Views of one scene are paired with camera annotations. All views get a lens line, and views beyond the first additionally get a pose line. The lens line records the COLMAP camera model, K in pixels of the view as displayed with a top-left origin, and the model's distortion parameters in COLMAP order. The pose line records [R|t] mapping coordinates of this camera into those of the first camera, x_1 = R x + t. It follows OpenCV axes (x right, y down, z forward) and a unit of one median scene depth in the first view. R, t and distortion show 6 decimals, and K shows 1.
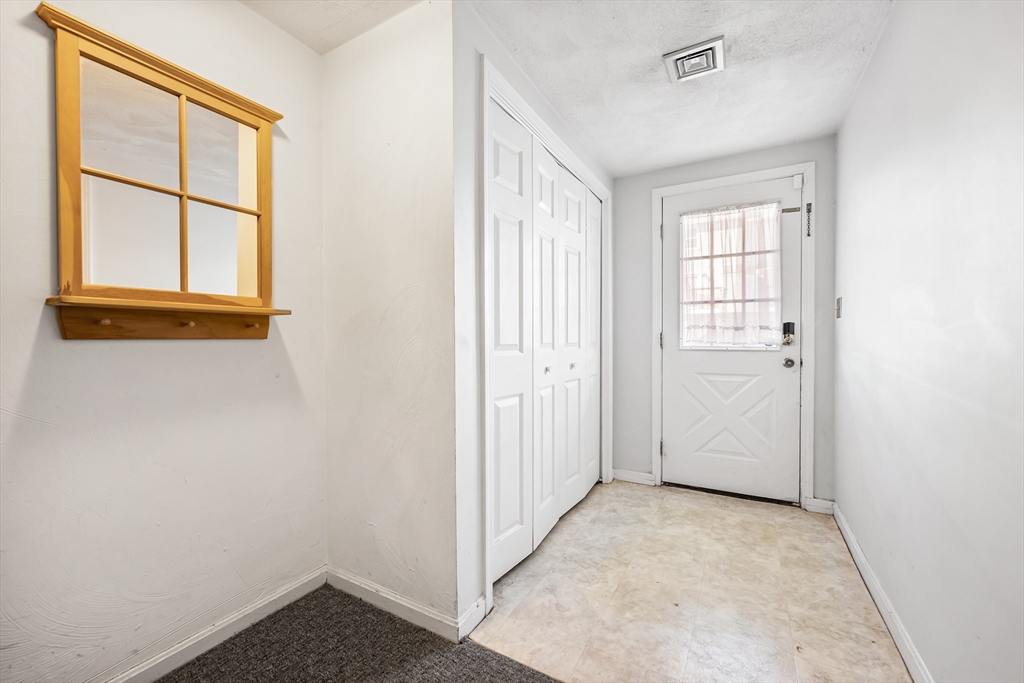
lens RADIAL K [[416.8, 0, 513.3], [0, 416.8, 342.7], [0, 0, 1]] dist [-0.003506, 0.000795]
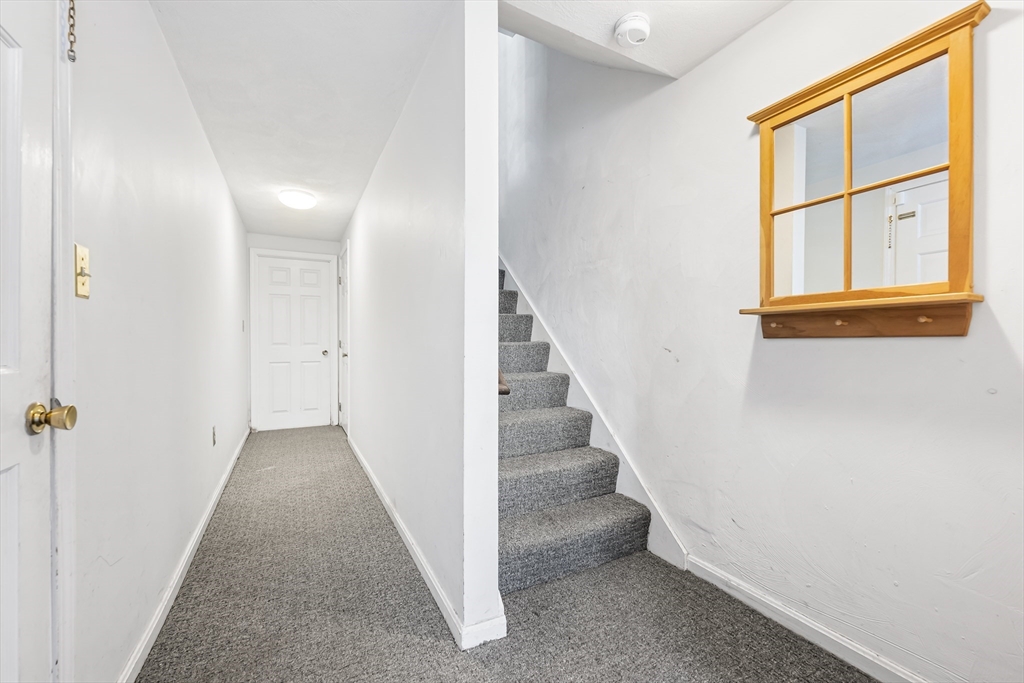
lens RADIAL K [[416.8, 0, 514.9], [0, 416.8, 342.8], [0, 0, 1]] dist [-0.003506, 0.000795]
pose [[-0.533608, 0.003513, -0.845725, 0.478092], [-0.002270, 0.999982, 0.005586, 0.000107], [0.845729, 0.004901, -0.533590, 0.852747]]
